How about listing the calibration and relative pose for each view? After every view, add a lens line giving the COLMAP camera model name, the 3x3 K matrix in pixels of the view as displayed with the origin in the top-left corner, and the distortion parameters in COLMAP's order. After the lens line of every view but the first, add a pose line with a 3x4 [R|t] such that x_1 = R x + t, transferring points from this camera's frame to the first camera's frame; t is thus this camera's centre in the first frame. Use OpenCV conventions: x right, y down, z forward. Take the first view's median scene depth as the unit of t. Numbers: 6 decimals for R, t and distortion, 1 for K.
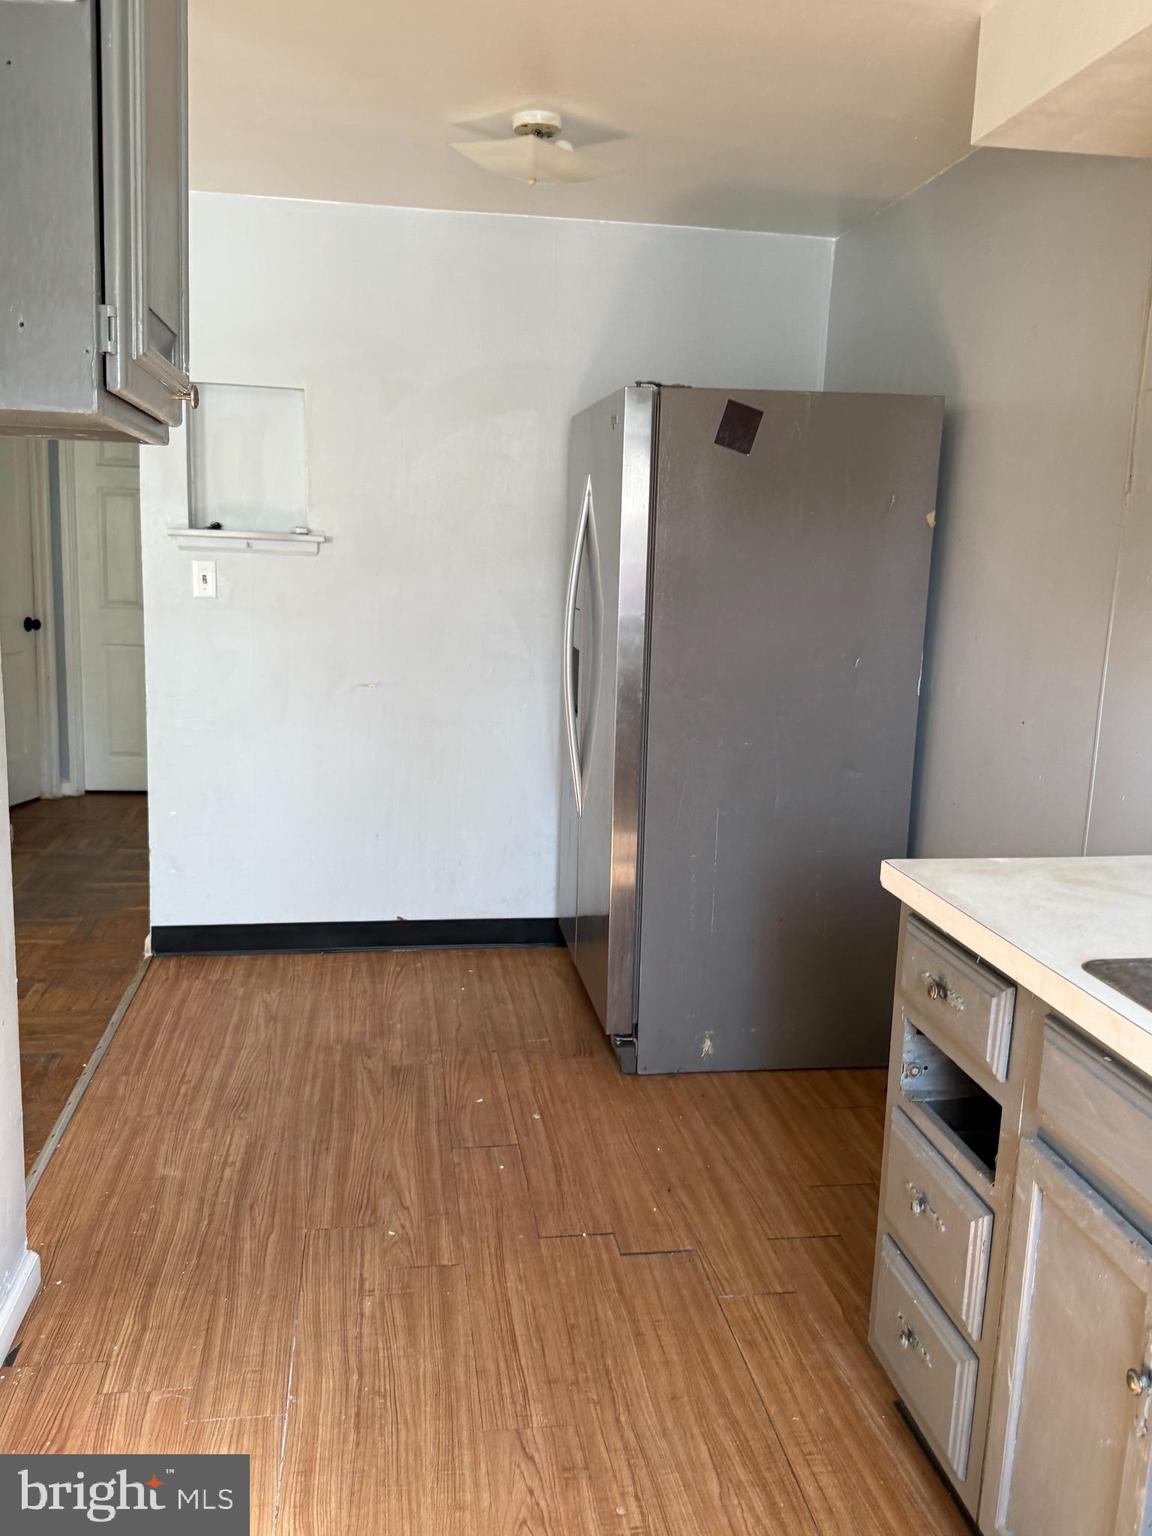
lens RADIAL K [[1248.8, 0, 571.2], [0, 1248.8, 776.5], [0, 0, 1]] dist [0.177232, -0.389353]
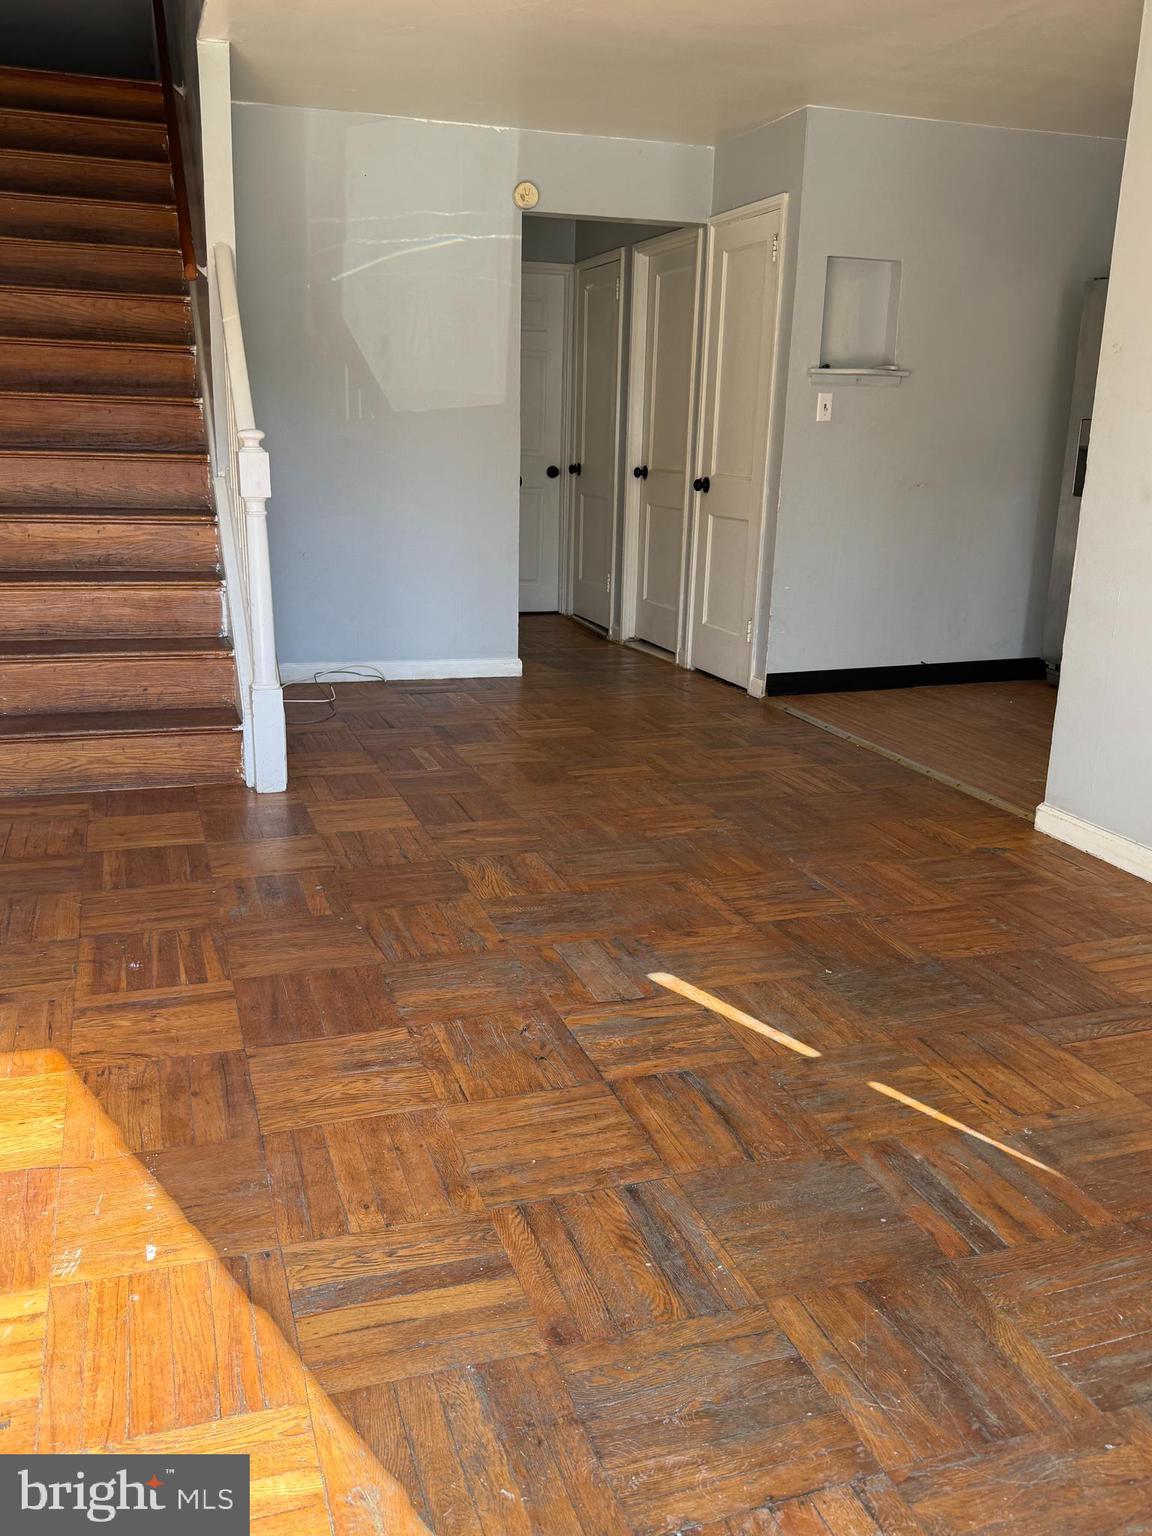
lens RADIAL K [[1248.8, 0, 571.2], [0, 1248.8, 776.5], [0, 0, 1]] dist [0.177232, -0.389353]
pose [[0.984190, -0.065004, 0.164758, -0.802889], [0.051107, 0.994876, 0.087233, 0.103825], [-0.169584, -0.077434, 0.982469, -0.312058]]
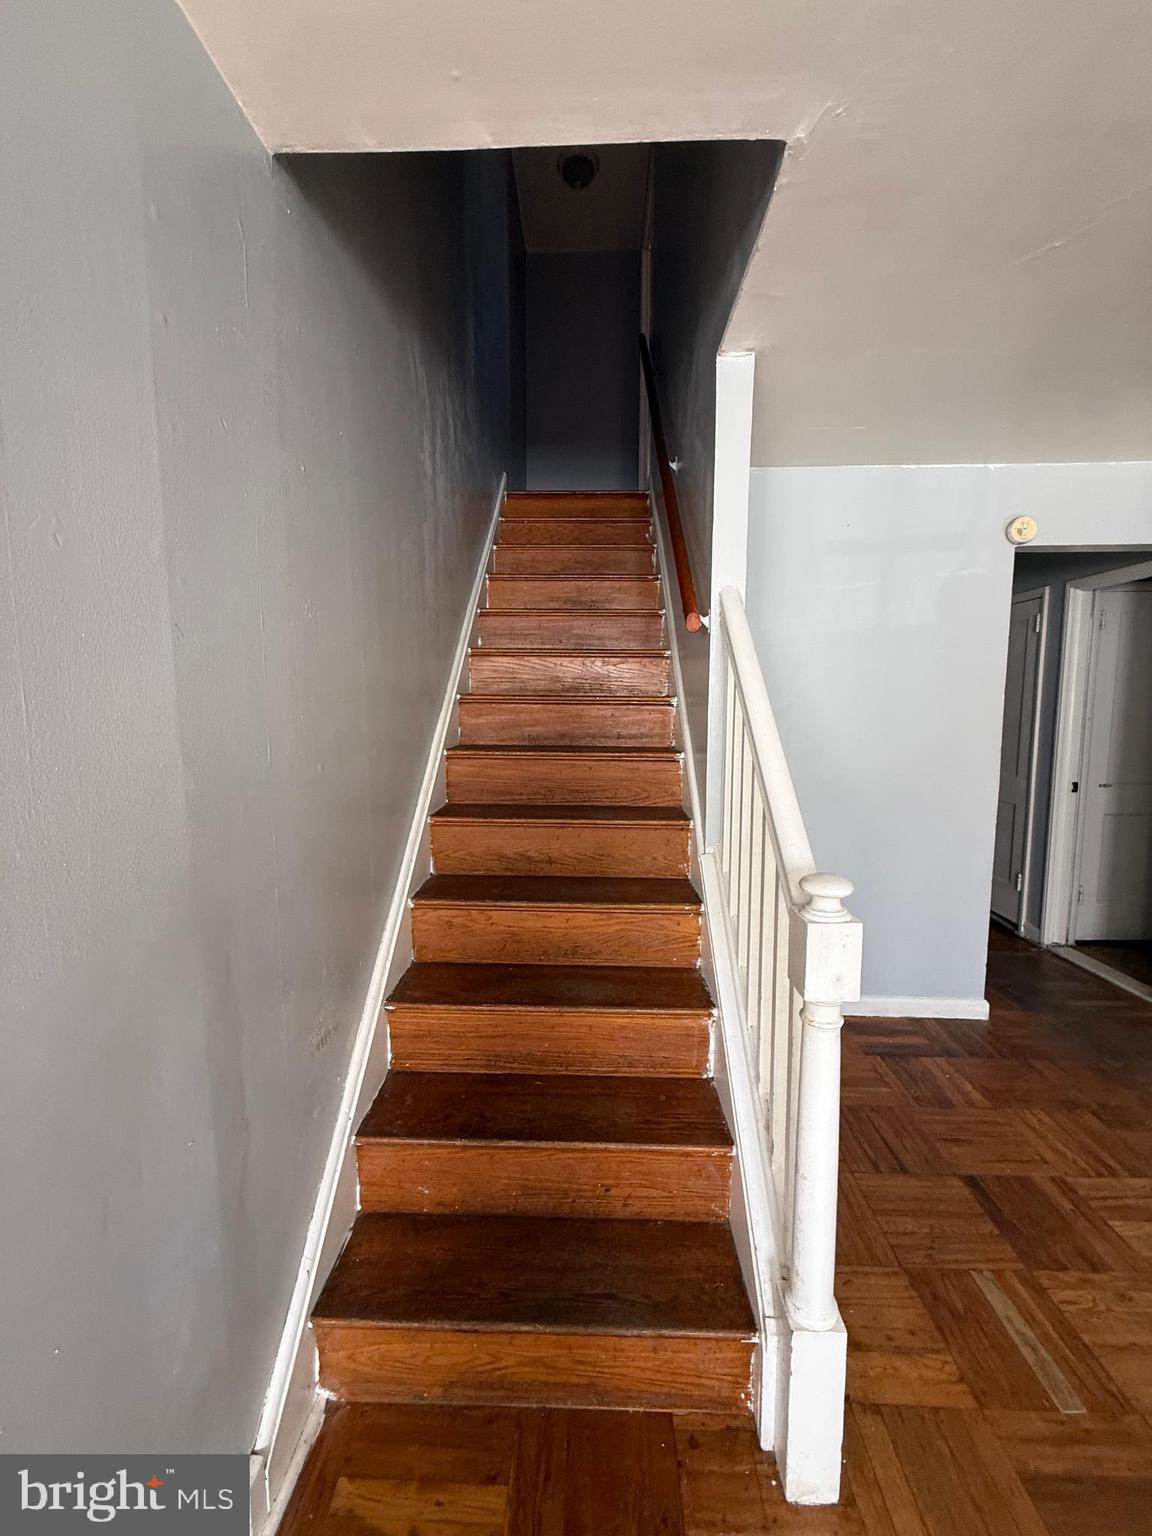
lens RADIAL K [[611.0, 0, 578.8], [0, 611.0, 766.7], [0, 0, 1]] dist [-0.001799, 0.000157]
pose [[0.982838, -0.022856, -0.183050, -0.922069], [0.006424, 0.995934, -0.089859, -0.113416], [0.184360, 0.087140, 0.978988, 0.437944]]
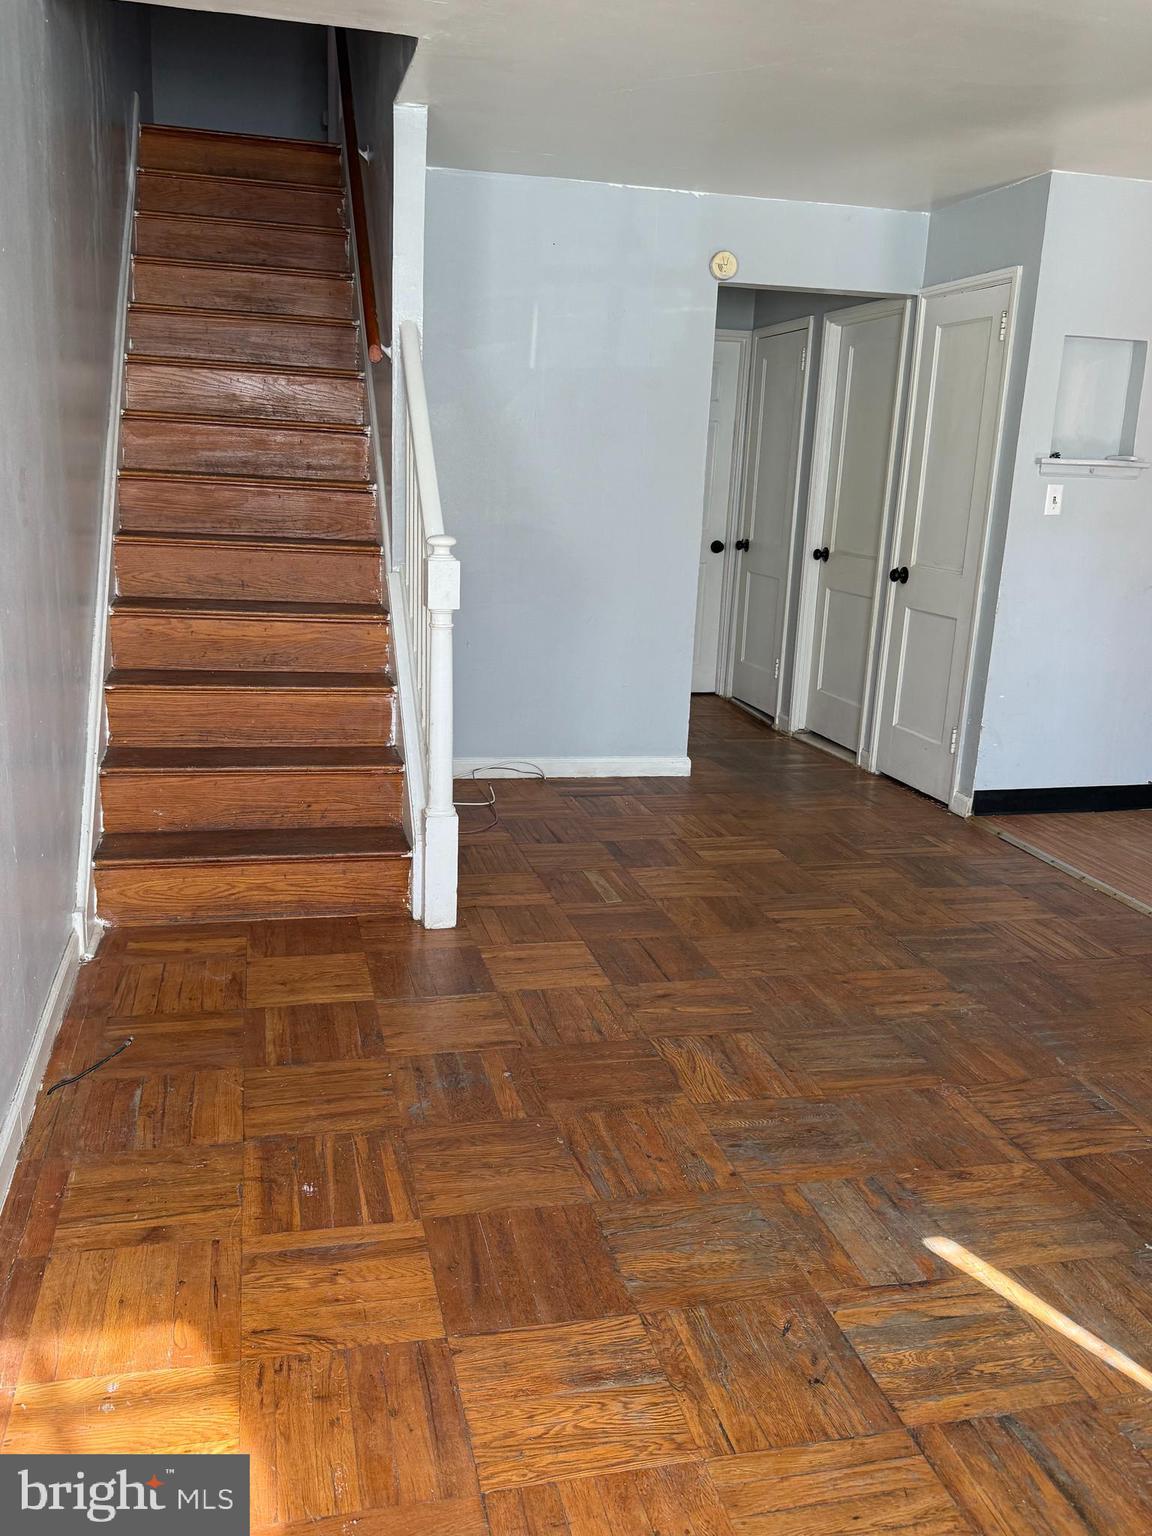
lens RADIAL K [[1248.8, 0, 571.2], [0, 1248.8, 776.5], [0, 0, 1]] dist [0.177232, -0.389353]
pose [[0.996117, -0.022499, 0.085111, -0.856014], [0.017830, 0.998315, 0.055226, 0.031826], [-0.086210, -0.053494, 0.994840, -0.179635]]
